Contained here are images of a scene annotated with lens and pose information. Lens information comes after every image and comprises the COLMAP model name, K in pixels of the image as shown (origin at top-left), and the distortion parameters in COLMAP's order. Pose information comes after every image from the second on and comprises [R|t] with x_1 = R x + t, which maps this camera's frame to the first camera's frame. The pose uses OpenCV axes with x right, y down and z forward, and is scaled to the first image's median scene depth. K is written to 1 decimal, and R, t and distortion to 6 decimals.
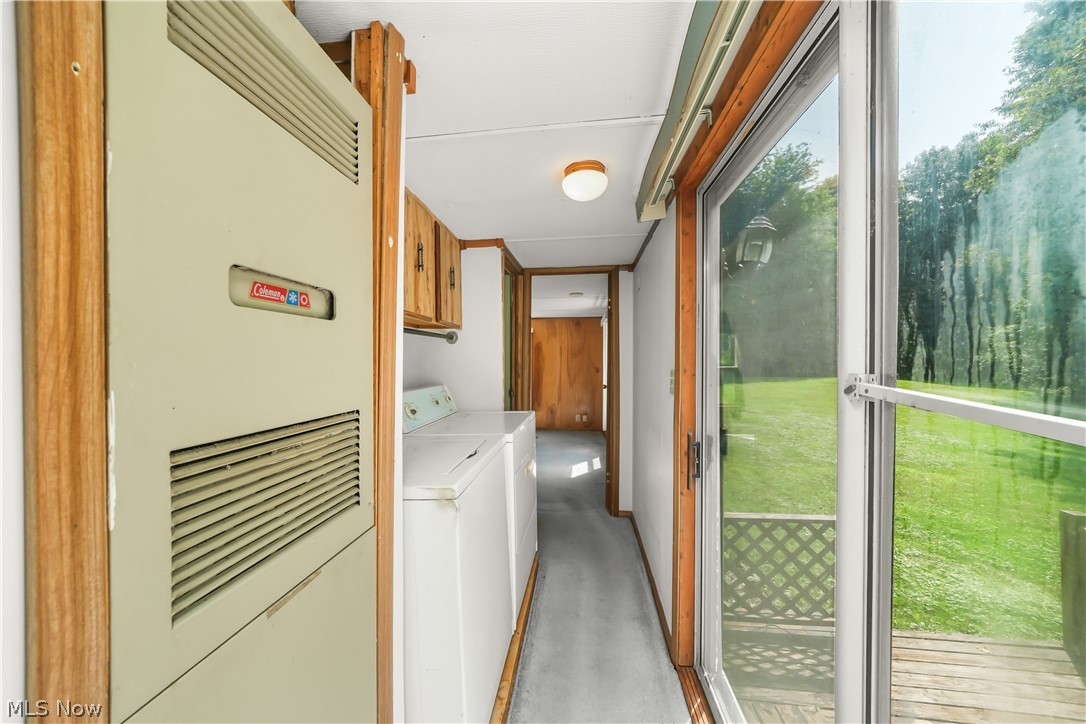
lens RADIAL K [[379.8, 0, 538.2], [0, 379.8, 365.8], [0, 0, 1]] dist [-0.020108, 0.000041]
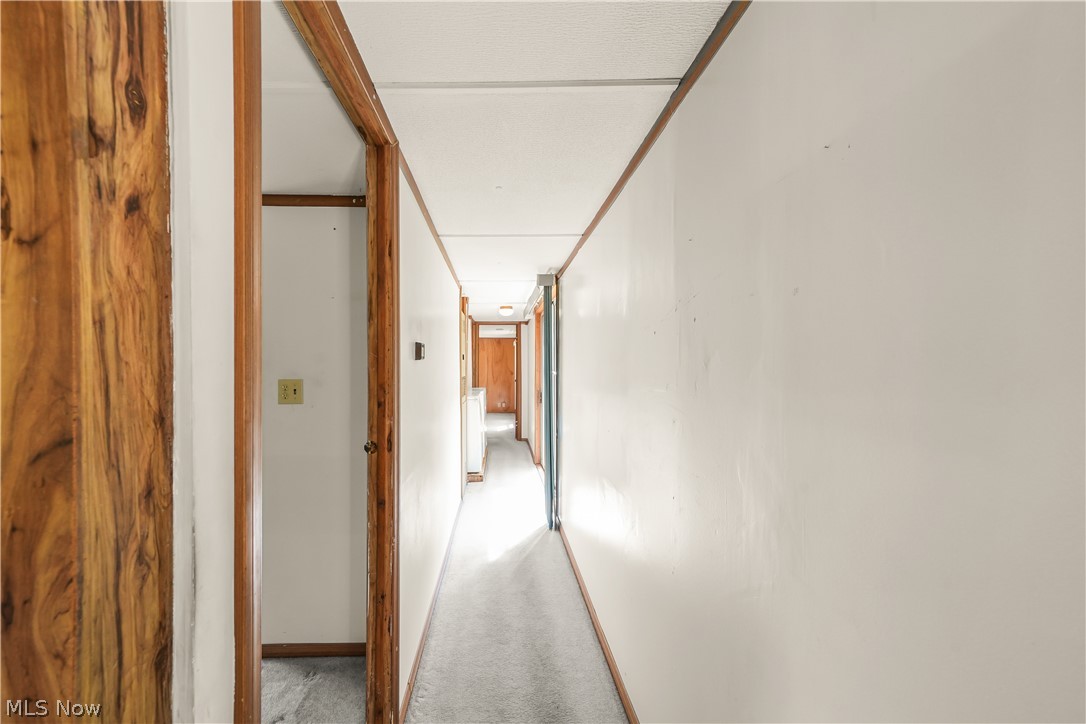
lens RADIAL K [[379.8, 0, 538.2], [0, 379.8, 365.8], [0, 0, 1]] dist [-0.020108, 0.000041]
pose [[0.976142, -0.001582, 0.217126, -0.090099], [0.004603, 0.999900, -0.013409, 0.005131], [-0.217083, 0.014088, 0.976052, -0.636439]]
